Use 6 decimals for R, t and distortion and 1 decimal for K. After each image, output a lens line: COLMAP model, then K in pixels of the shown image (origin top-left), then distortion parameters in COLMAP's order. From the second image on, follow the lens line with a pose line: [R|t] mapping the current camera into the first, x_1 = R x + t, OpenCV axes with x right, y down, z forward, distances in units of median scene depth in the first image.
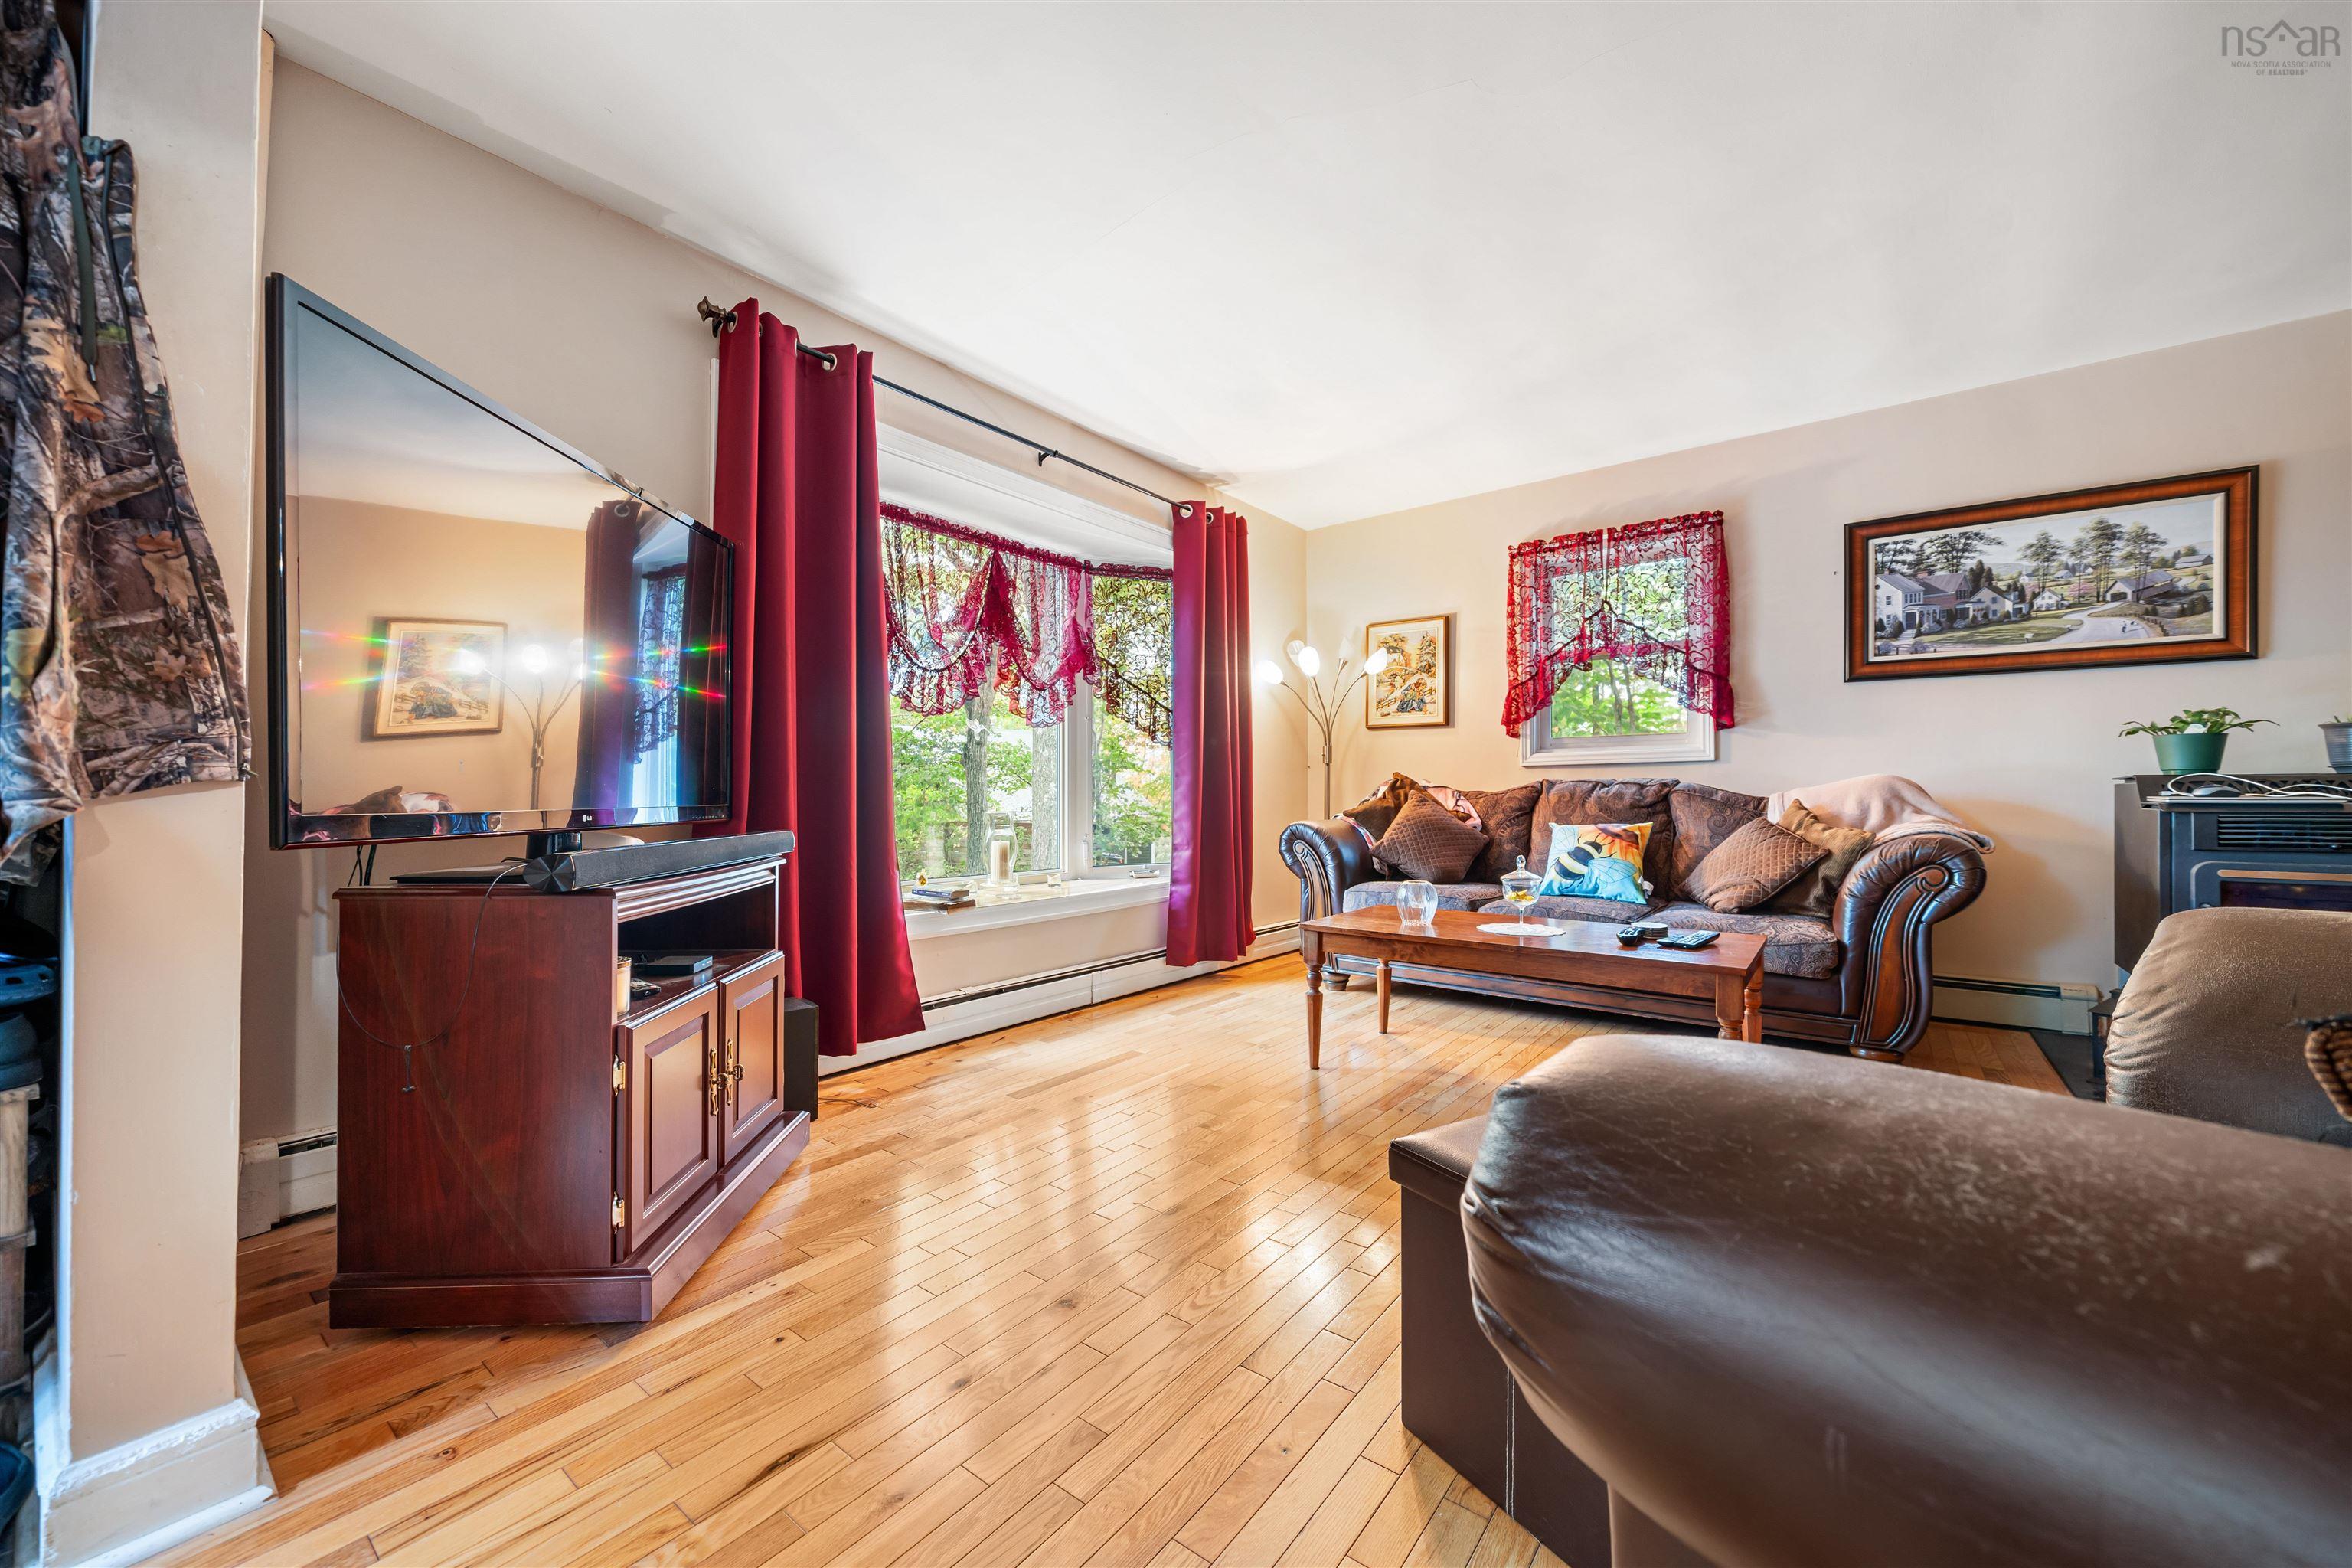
lens RADIAL K [[888.9, 0, 1184.5], [0, 888.9, 794.5], [0, 0, 1]] dist [-0.002662, -0.000946]
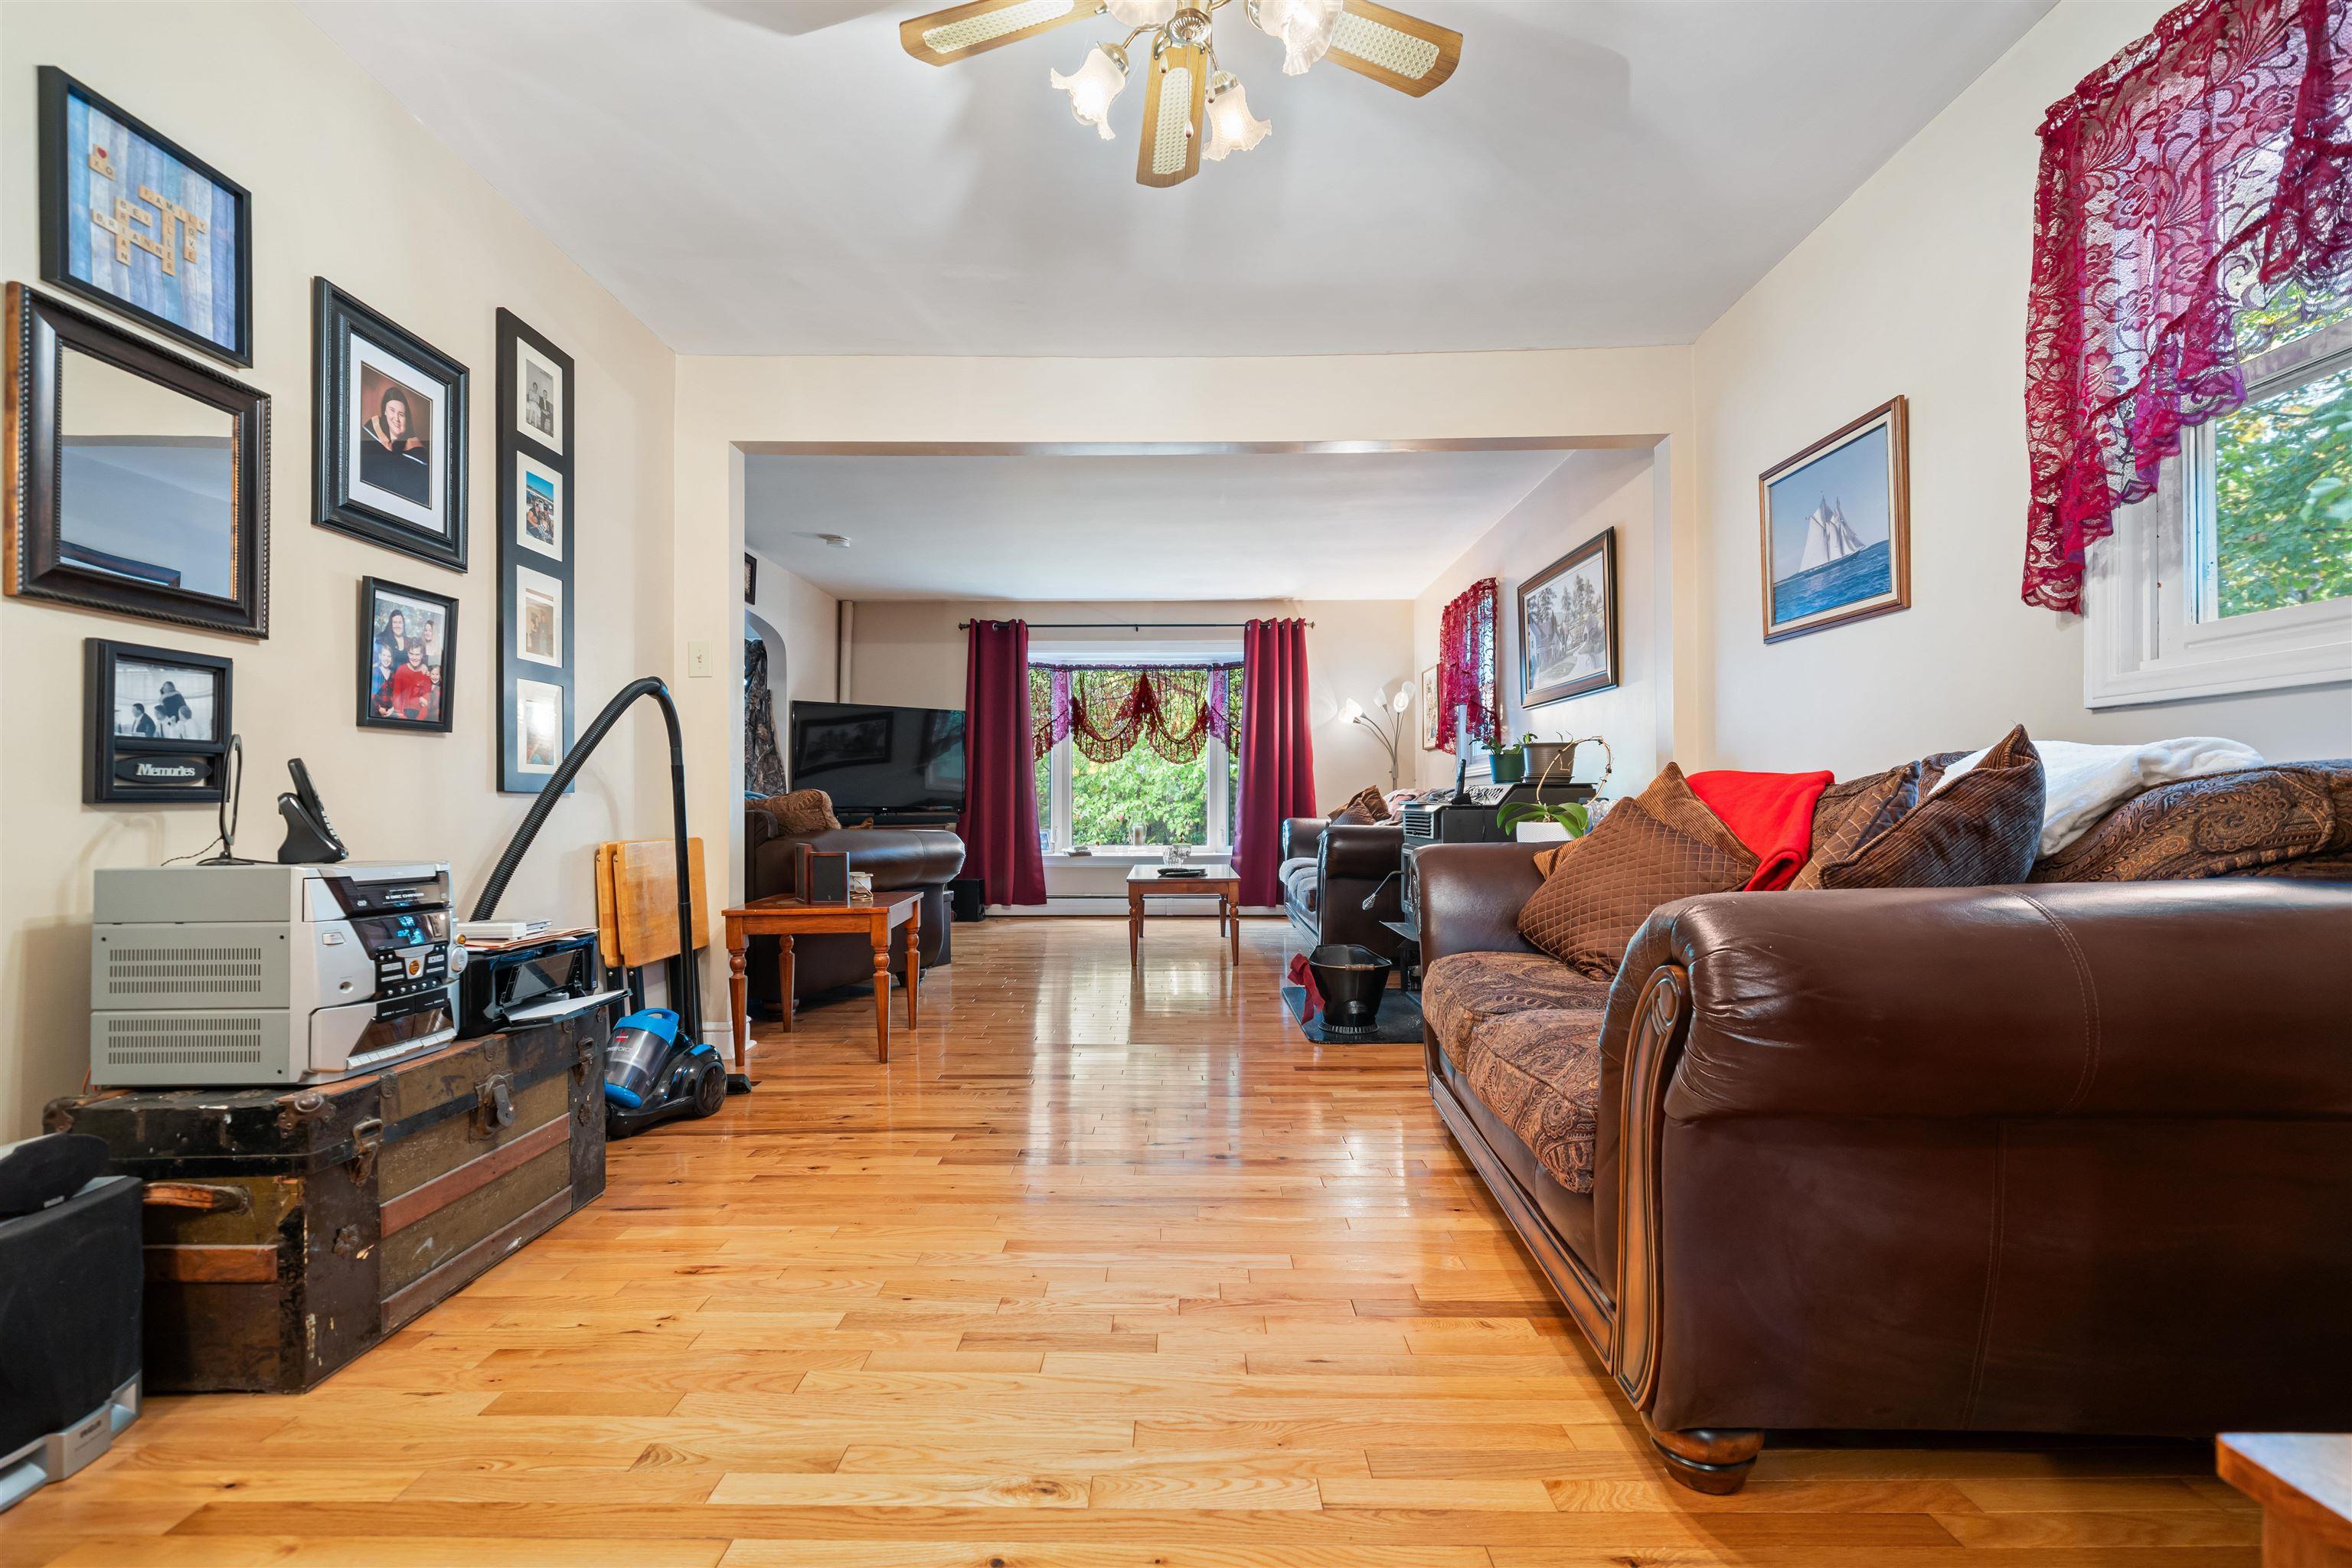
lens RADIAL K [[993.2, 0, 1183.9], [0, 993.2, 795.3], [0, 0, 1]] dist [-0.000772, -0.000374]
pose [[0.619615, -0.010580, -0.784834, 1.812824], [0.004646, 0.999941, -0.009812, 0.005509], [0.784892, 0.002433, 0.619628, -0.285205]]
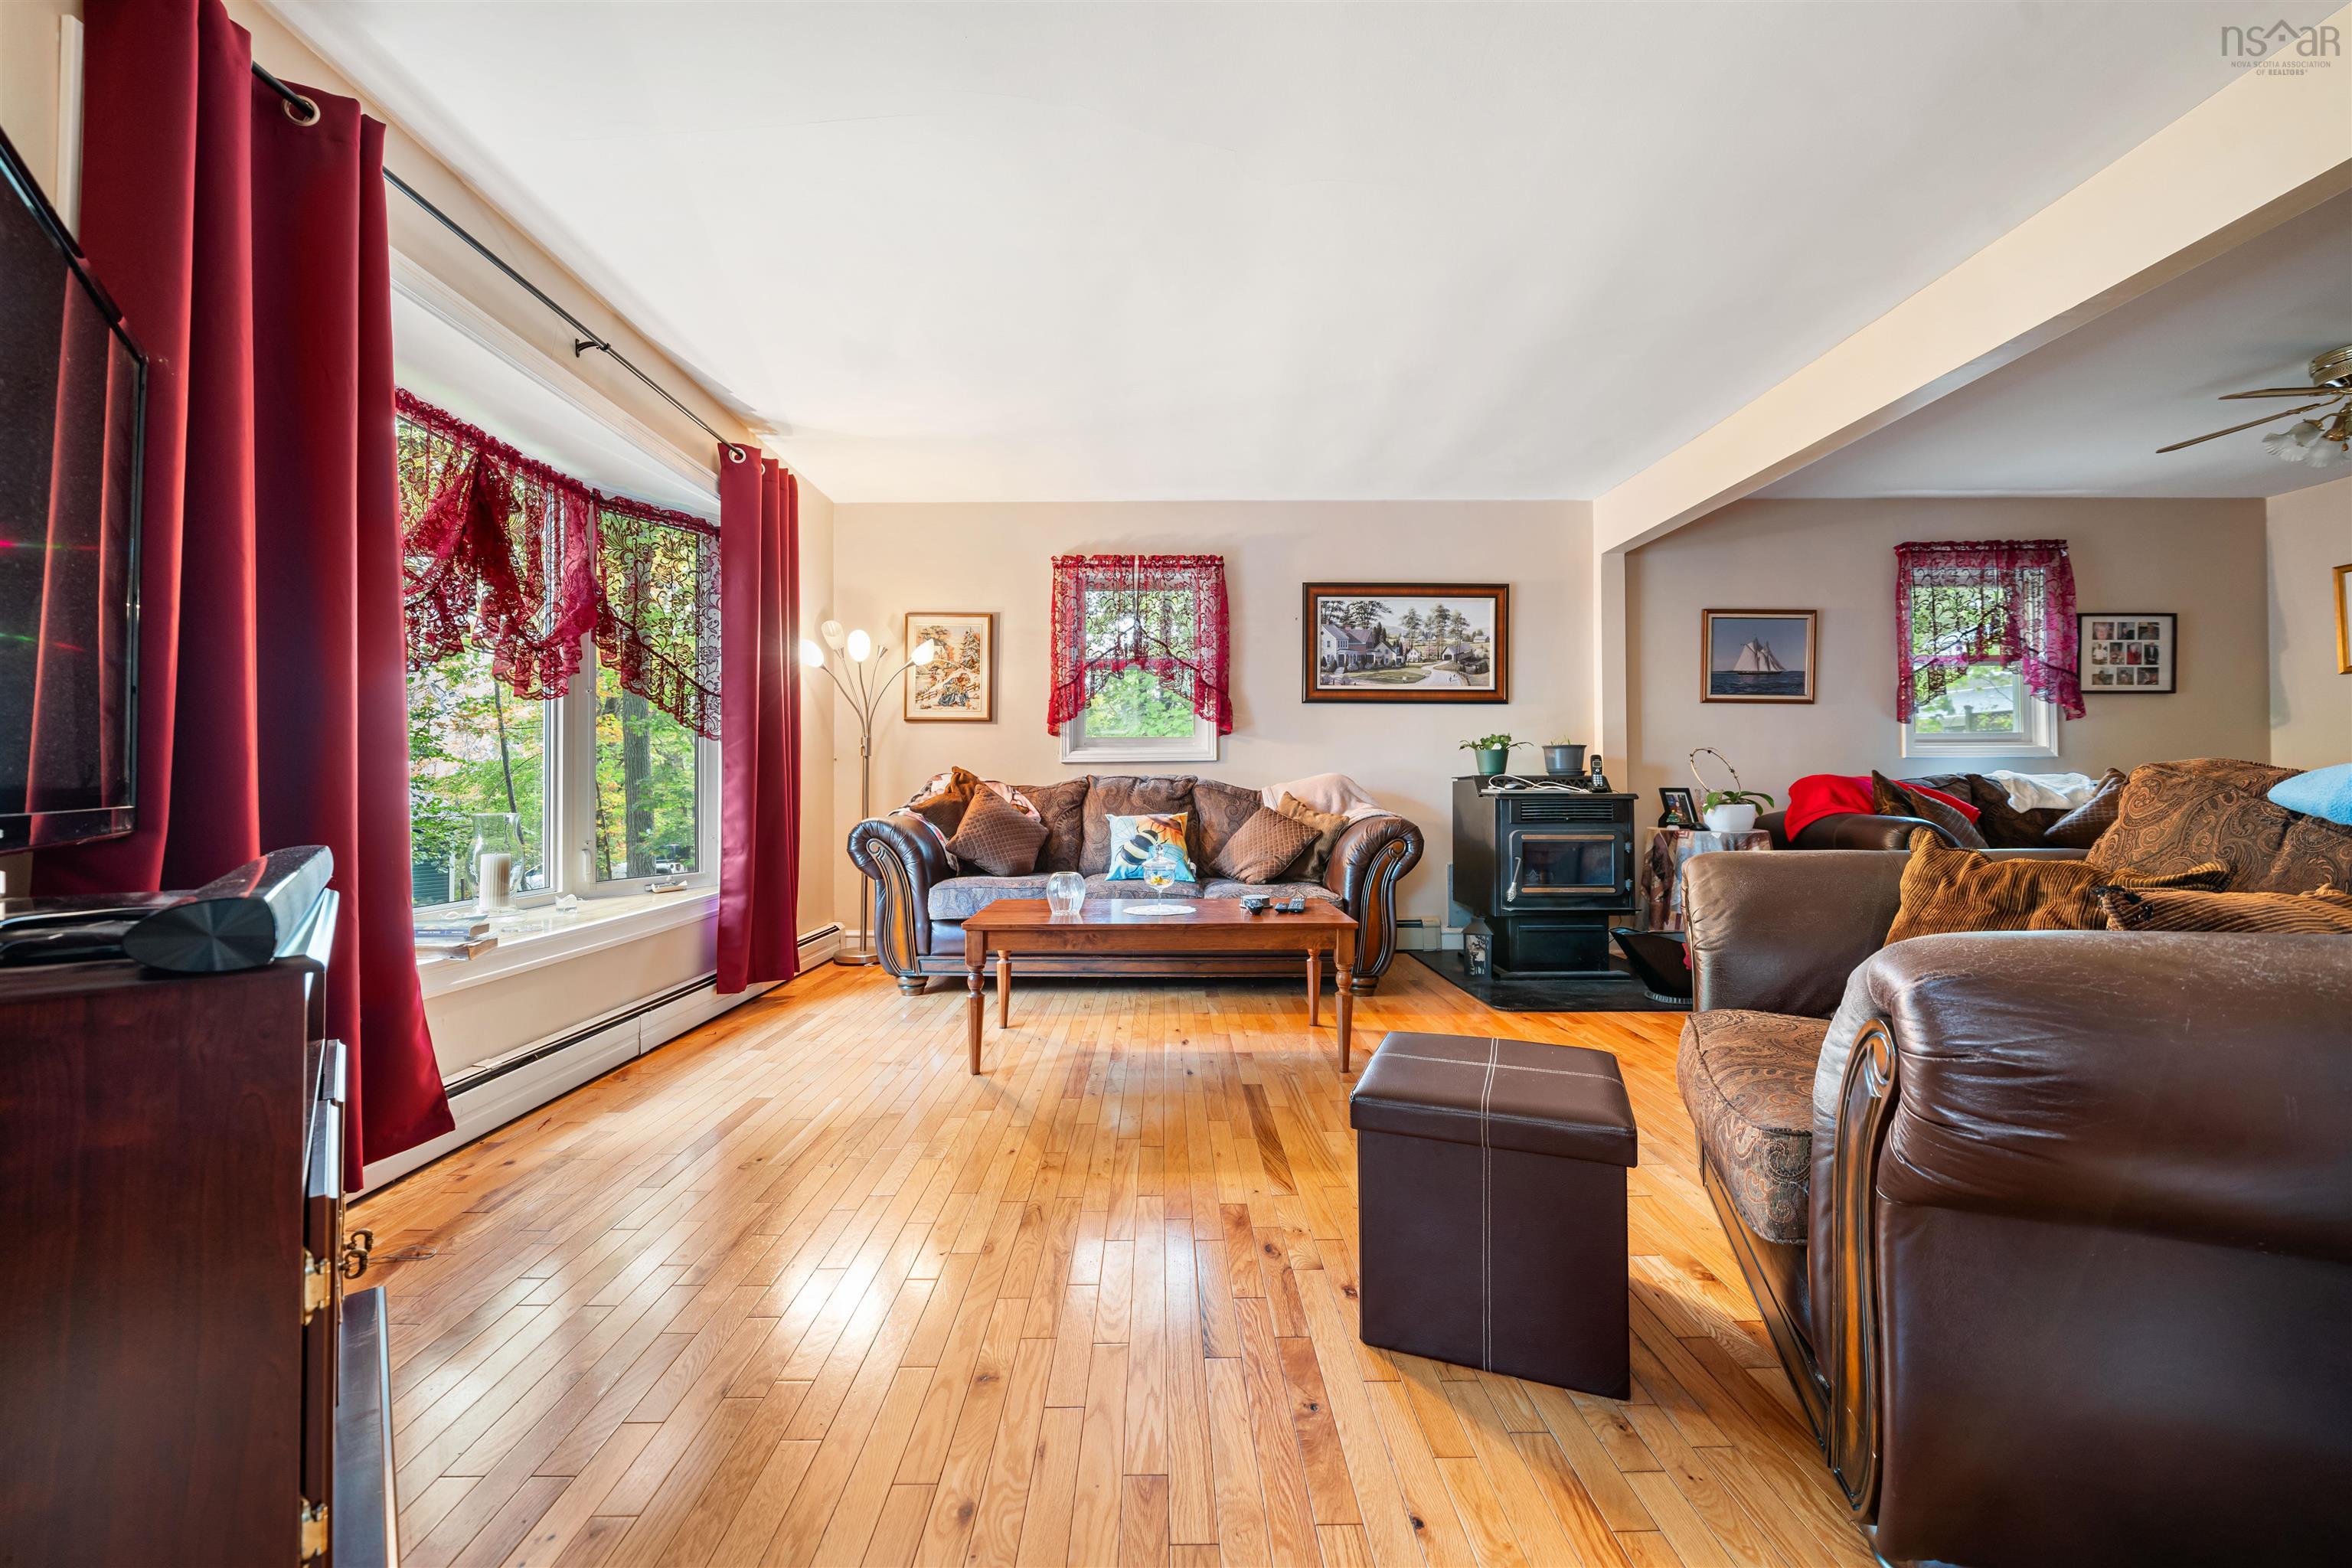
lens RADIAL K [[888.9, 0, 1173.4], [0, 888.9, 781.4], [0, 0, 1]] dist [-0.002662, -0.000946]
pose [[0.785686, 0.004226, 0.618612, -0.255163], [0.002020, 0.999954, -0.009397, 0.001744], [-0.618623, 0.008633, 0.785641, 0.101574]]
